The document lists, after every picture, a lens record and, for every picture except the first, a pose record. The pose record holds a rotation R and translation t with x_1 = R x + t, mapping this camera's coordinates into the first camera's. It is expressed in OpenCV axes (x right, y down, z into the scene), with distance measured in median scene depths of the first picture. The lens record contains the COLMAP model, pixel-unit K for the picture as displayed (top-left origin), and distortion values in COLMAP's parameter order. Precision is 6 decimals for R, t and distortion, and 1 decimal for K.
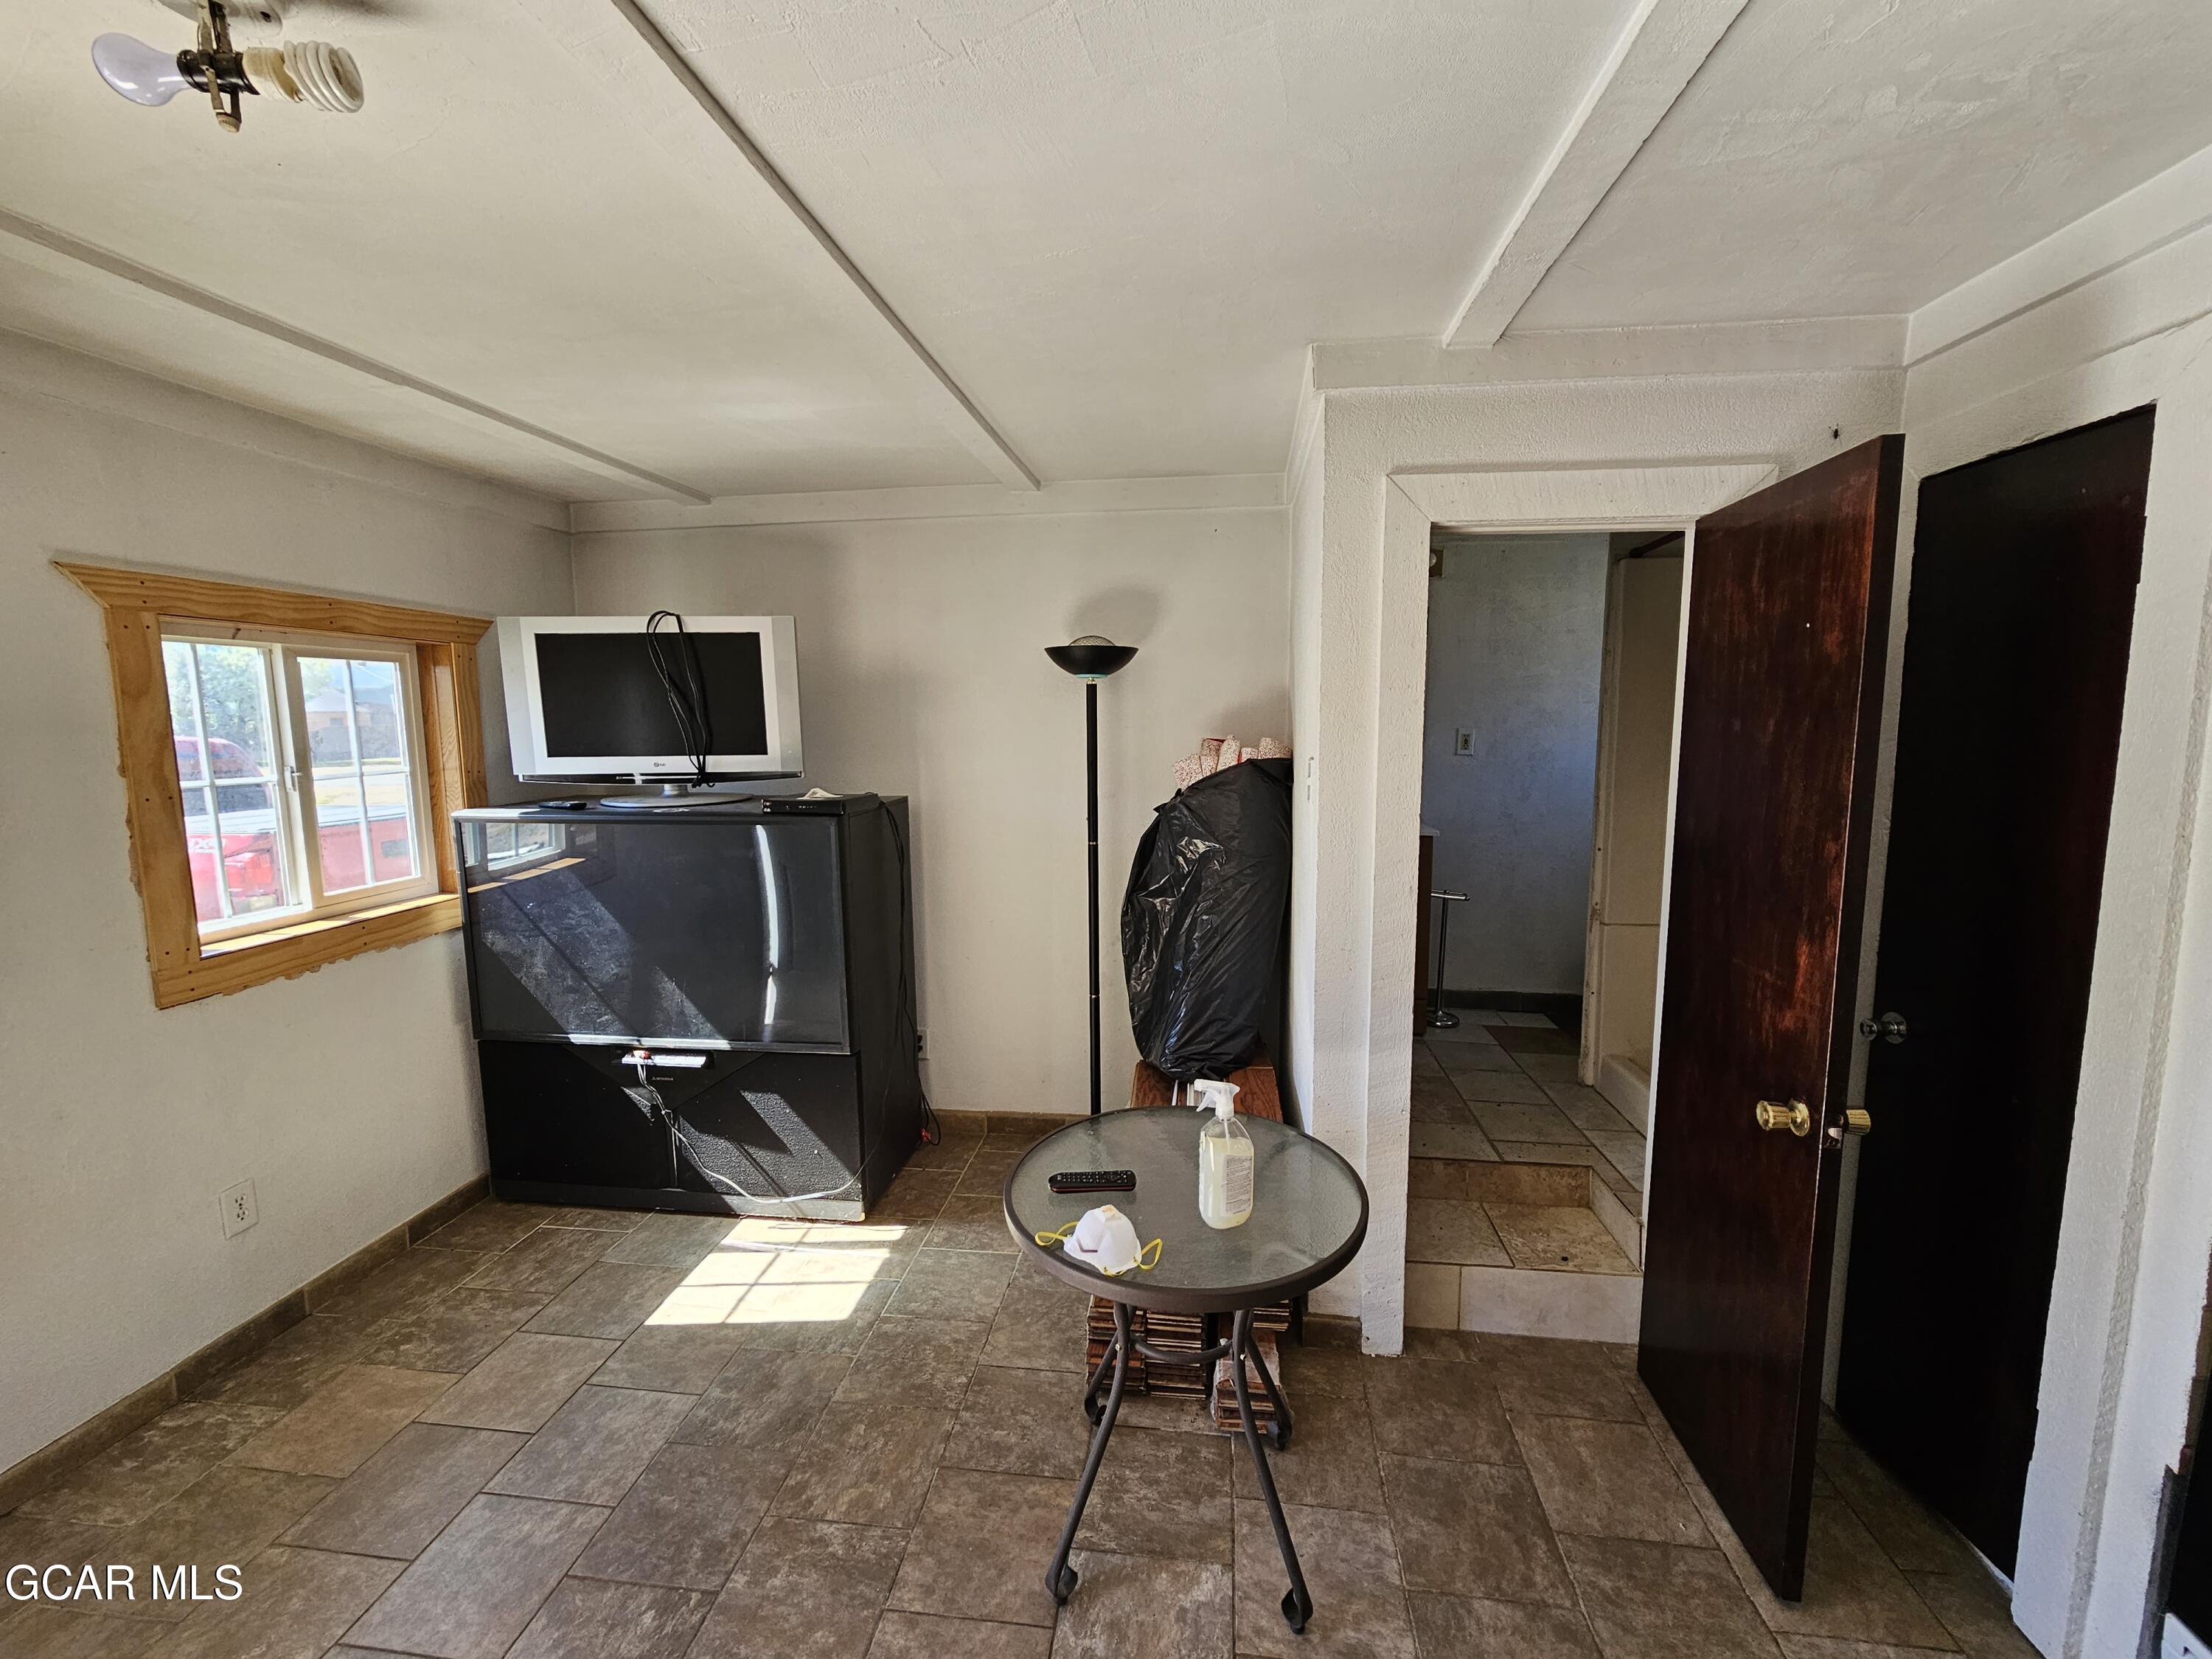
lens RADIAL K [[902.1, 0, 1114.5], [0, 902.1, 825.9], [0, 0, 1]] dist [0.000512, 0.000179]
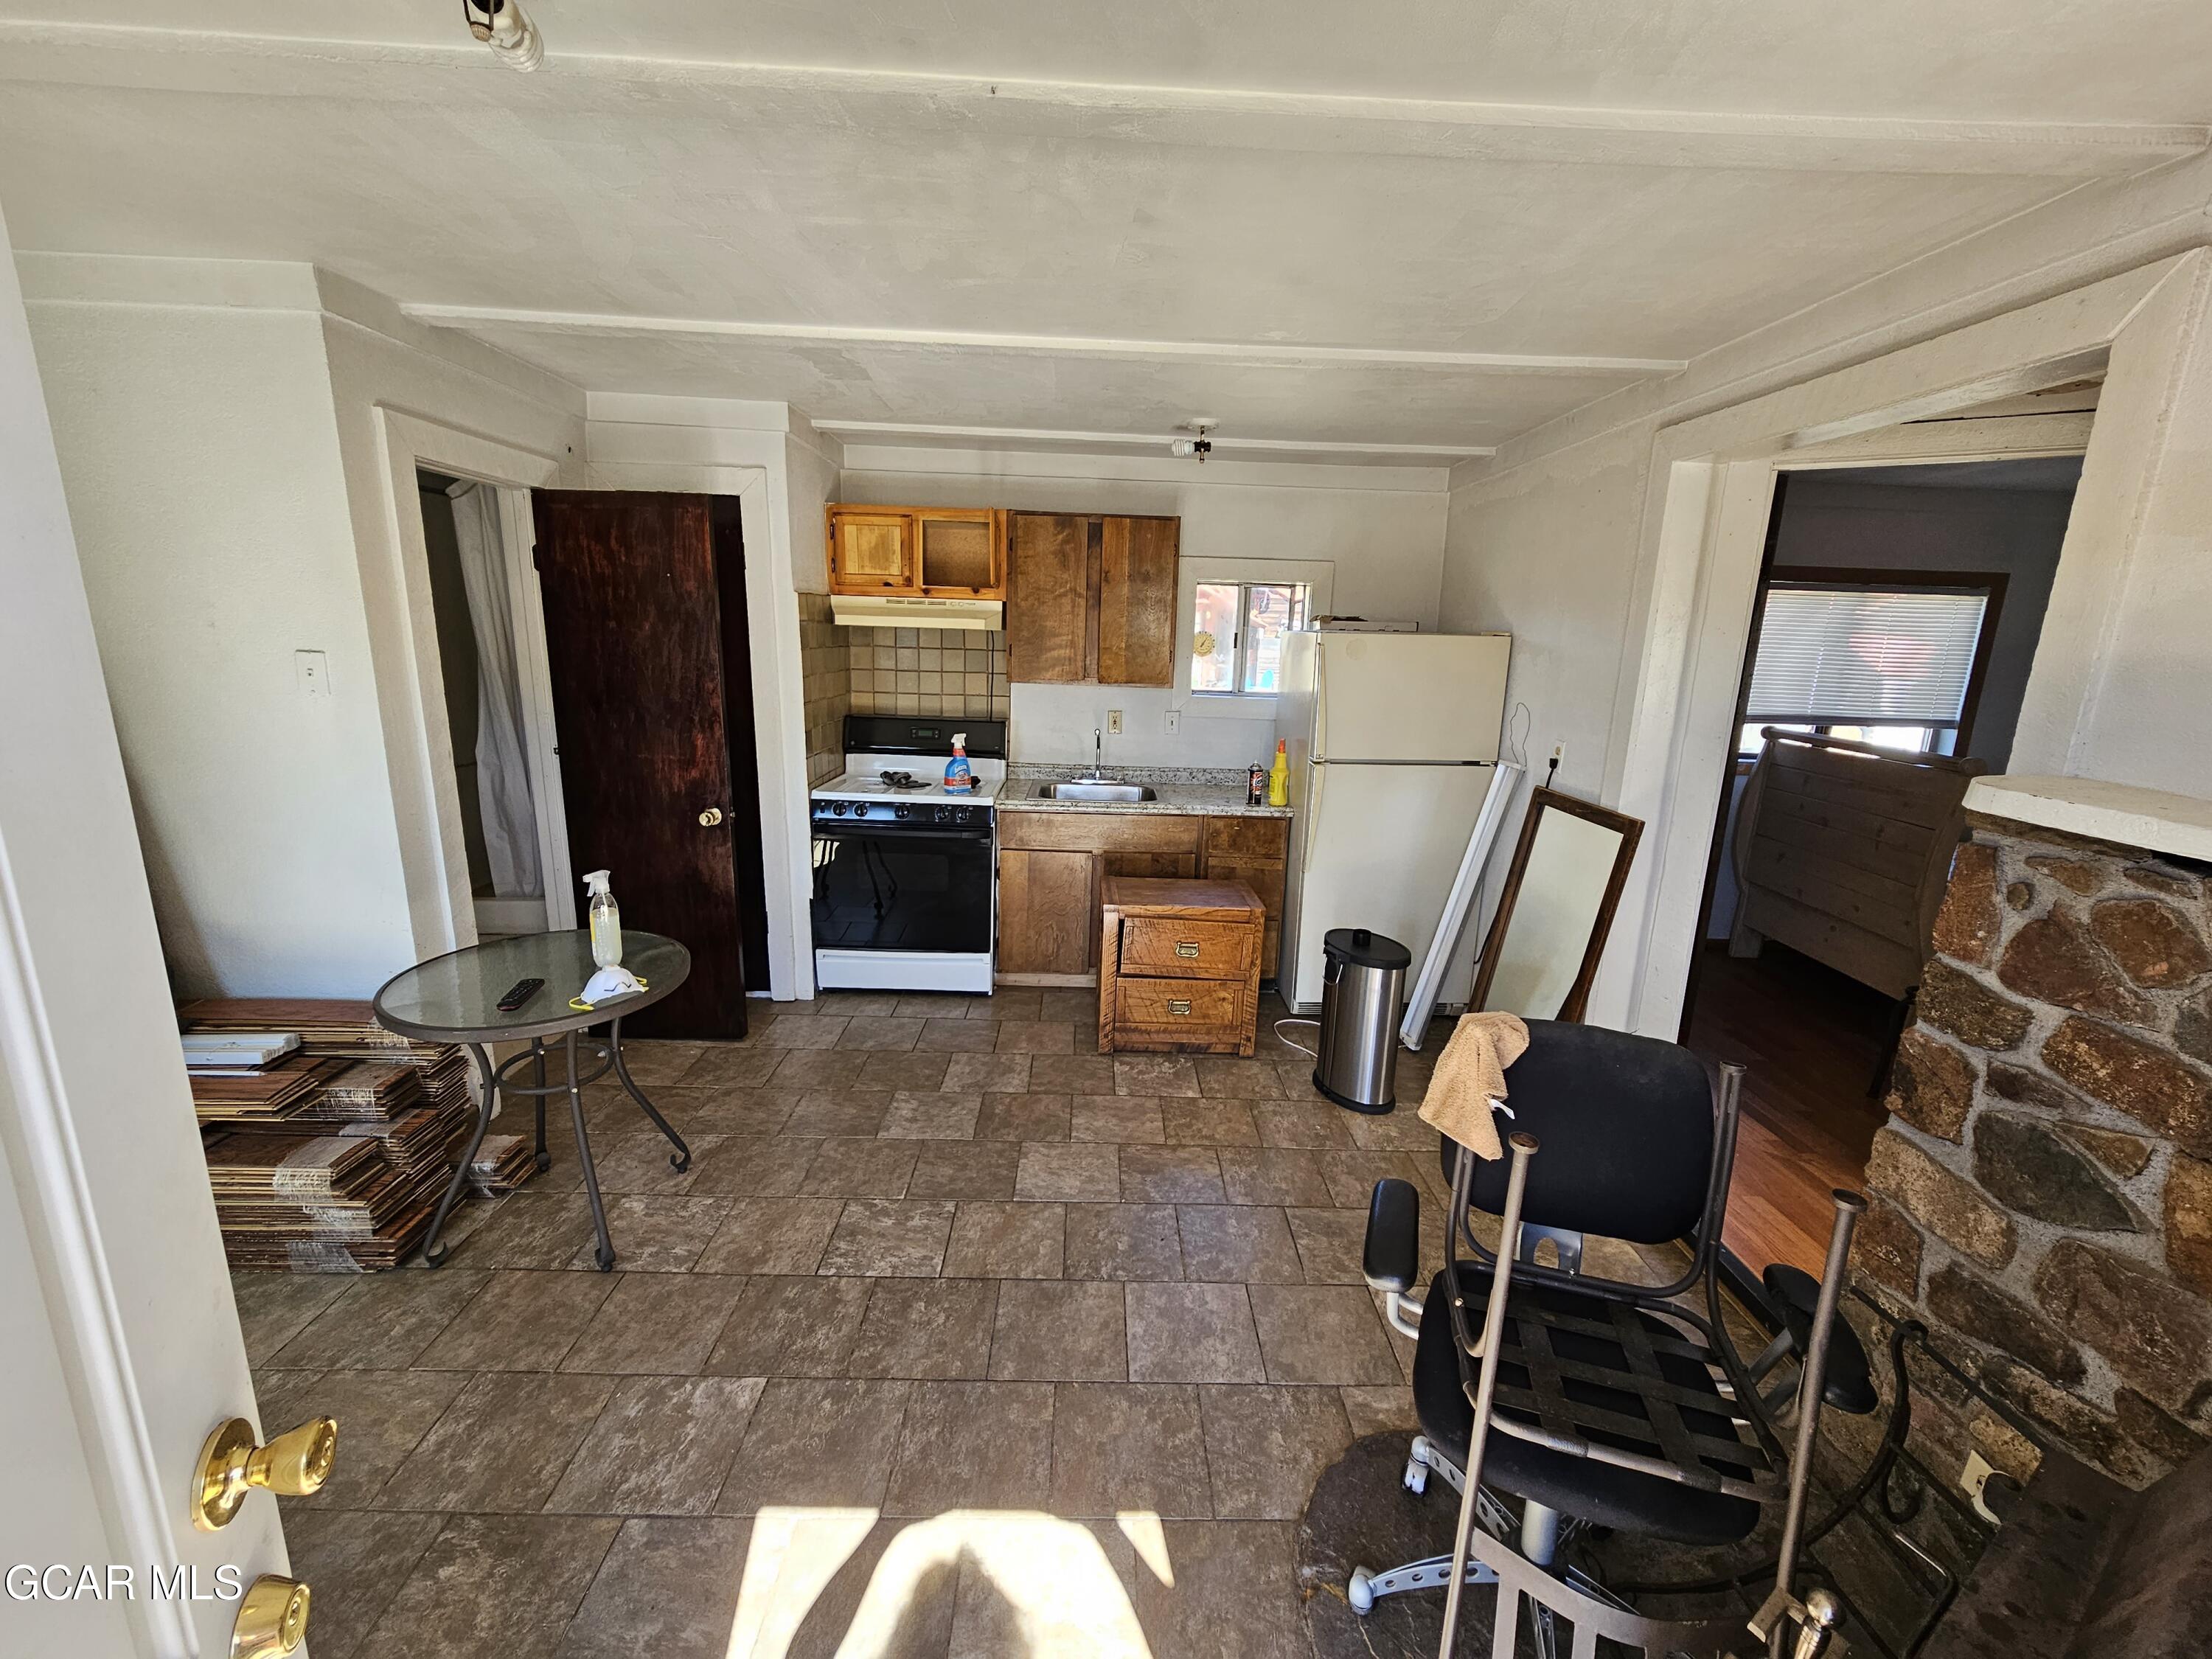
lens RADIAL K [[902.1, 0, 1110.6], [0, 902.1, 830.9], [0, 0, 1]] dist [0.000512, 0.000179]
pose [[-0.141805, -0.217103, 0.965794, -0.795291], [0.087720, 0.969059, 0.230717, -0.027040], [-0.986000, 0.117437, -0.118373, 0.189304]]
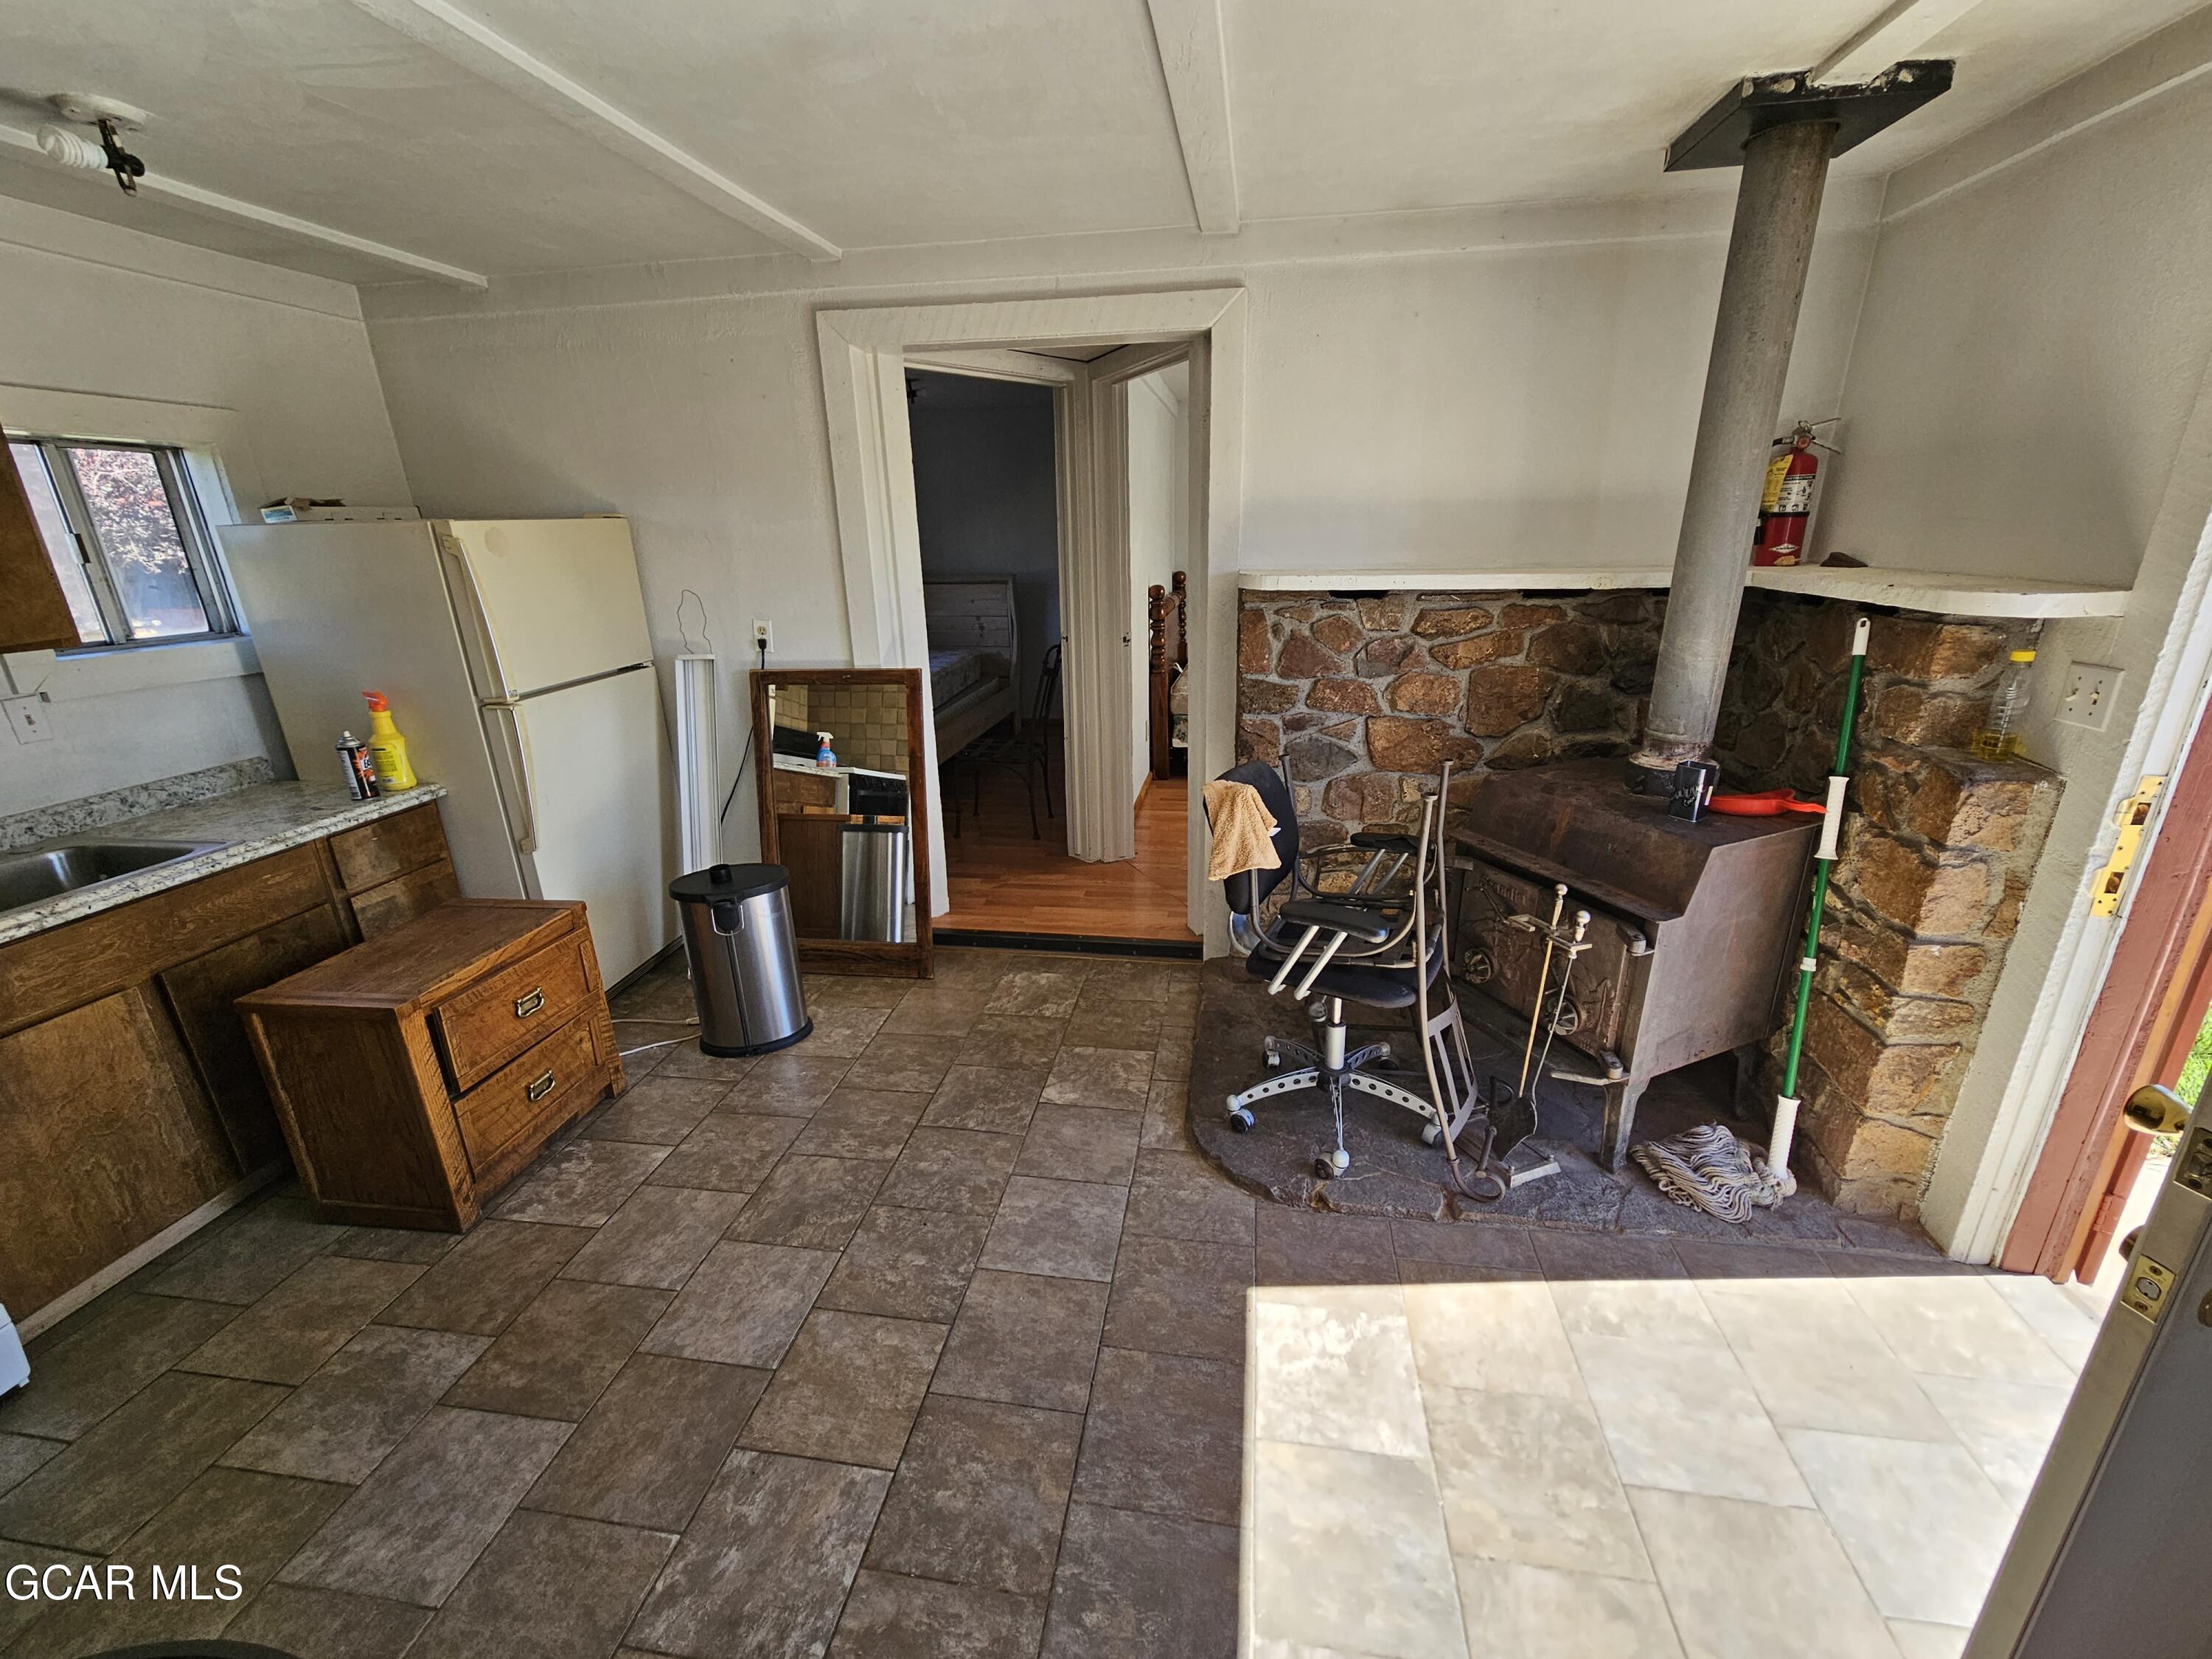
lens RADIAL K [[902.1, 0, 1111.2], [0, 902.1, 836.5], [0, 0, 1]] dist [0.000512, 0.000179]
pose [[-0.999076, 0.015466, 0.040087, -0.237154], [0.031451, 0.898900, 0.437023, -0.066329], [-0.029275, 0.437880, -0.898557, 0.626579]]
